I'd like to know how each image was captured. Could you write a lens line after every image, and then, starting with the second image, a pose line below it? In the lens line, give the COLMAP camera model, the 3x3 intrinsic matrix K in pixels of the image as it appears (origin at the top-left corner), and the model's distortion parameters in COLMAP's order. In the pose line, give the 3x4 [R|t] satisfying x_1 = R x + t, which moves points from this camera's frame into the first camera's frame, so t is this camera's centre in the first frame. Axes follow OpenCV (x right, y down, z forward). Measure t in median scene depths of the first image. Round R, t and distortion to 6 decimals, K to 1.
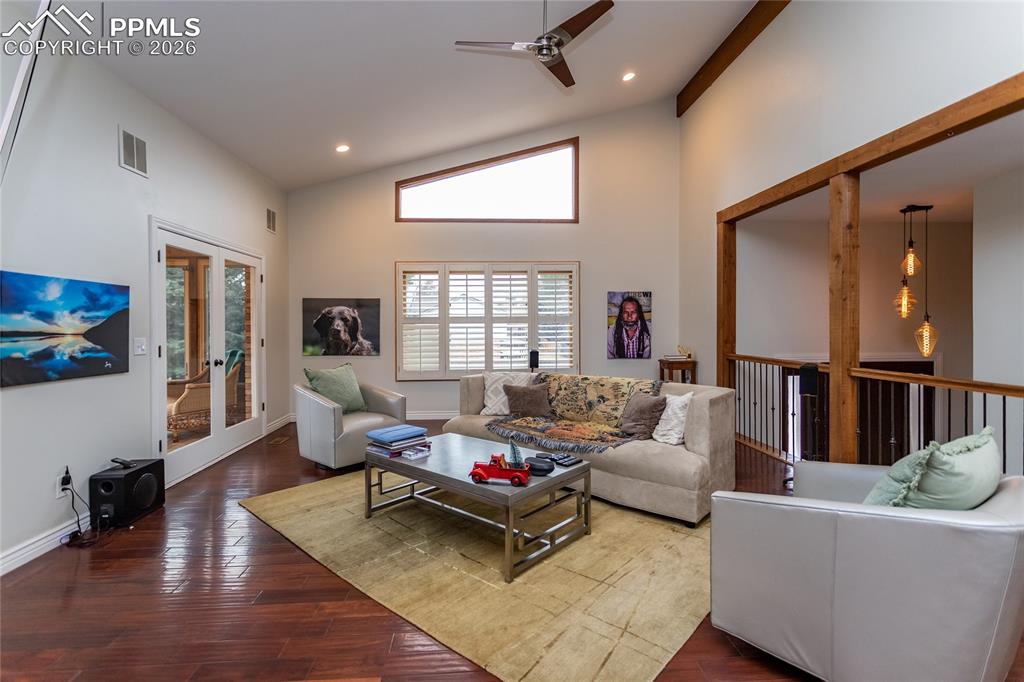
lens RADIAL K [[487.8, 0, 512.3], [0, 487.8, 326.1], [0, 0, 1]] dist [-0.000039, 0.000377]
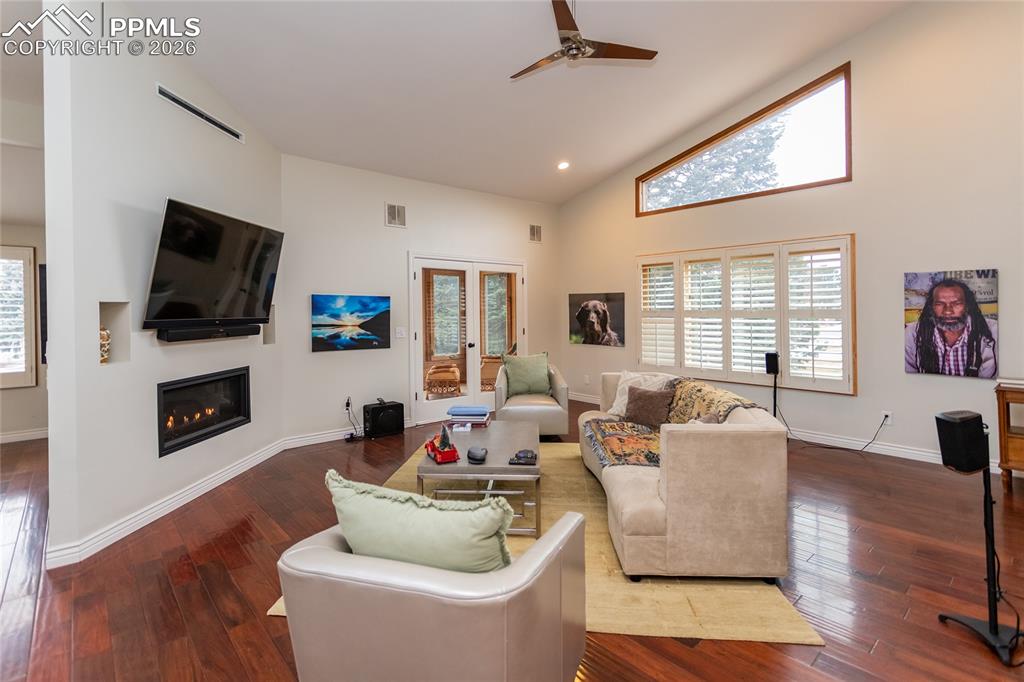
lens RADIAL K [[500.1, 0, 509.1], [0, 500.1, 308.9], [0, 0, 1]] dist [0.001425, 0.001729]
pose [[0.605659, 0.001088, -0.795723, 0.440273], [-0.001258, 0.999999, 0.000411, -0.021862], [0.795723, 0.000752, 0.605660, 0.154830]]
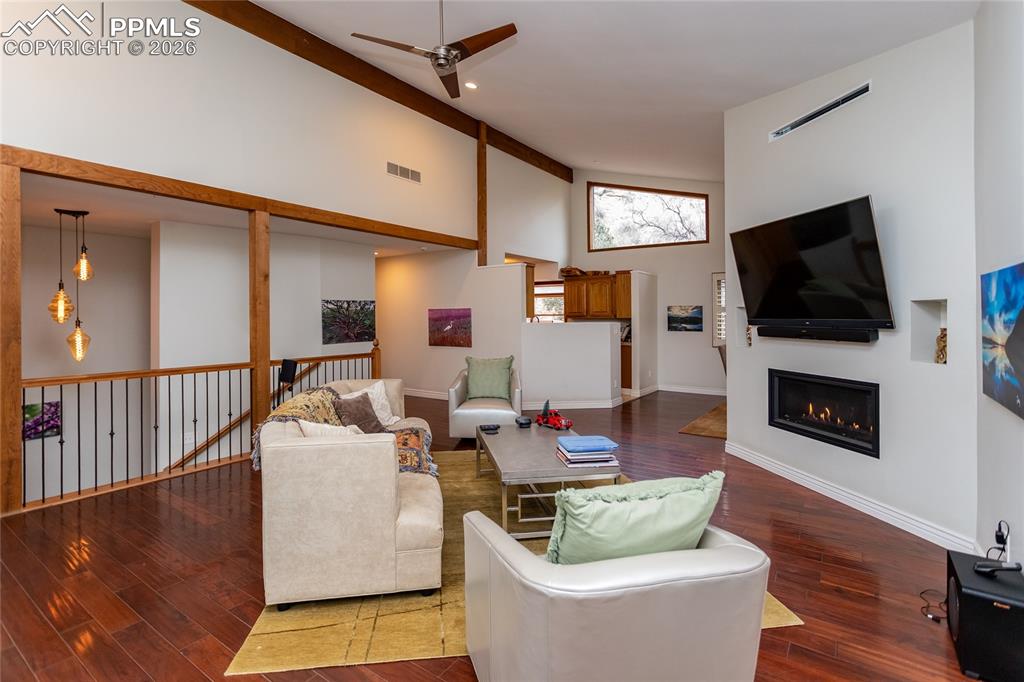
lens RADIAL K [[485.2, 0, 508.3], [0, 485.2, 315.3], [0, 0, 1]] dist [0.001430, 0.000312]
pose [[-0.771922, 0.011358, 0.635616, -0.371312], [0.009820, 0.999934, -0.005943, -0.013952], [-0.635642, 0.001654, -0.771982, 0.935800]]
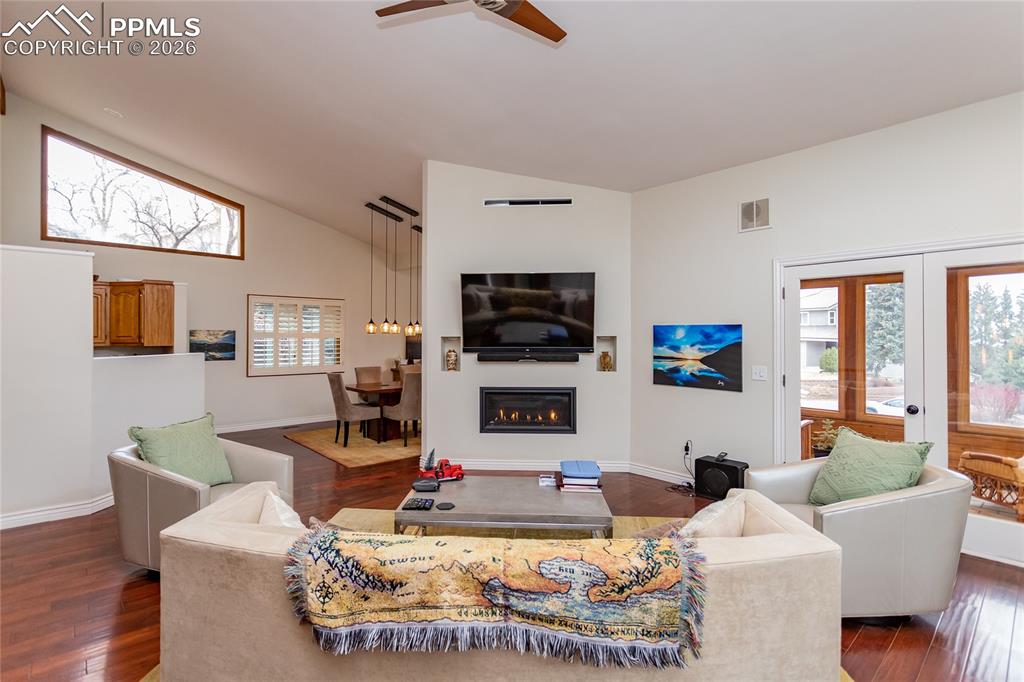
lens RADIAL K [[486.6, 0, 497.9], [0, 486.6, 337.6], [0, 0, 1]] dist [-0.001133, -0.000180]
pose [[-0.802832, 0.006680, -0.596168, 0.257551], [0.003694, 0.999974, 0.006230, -0.031138], [0.596194, 0.002799, -0.802835, 0.880347]]
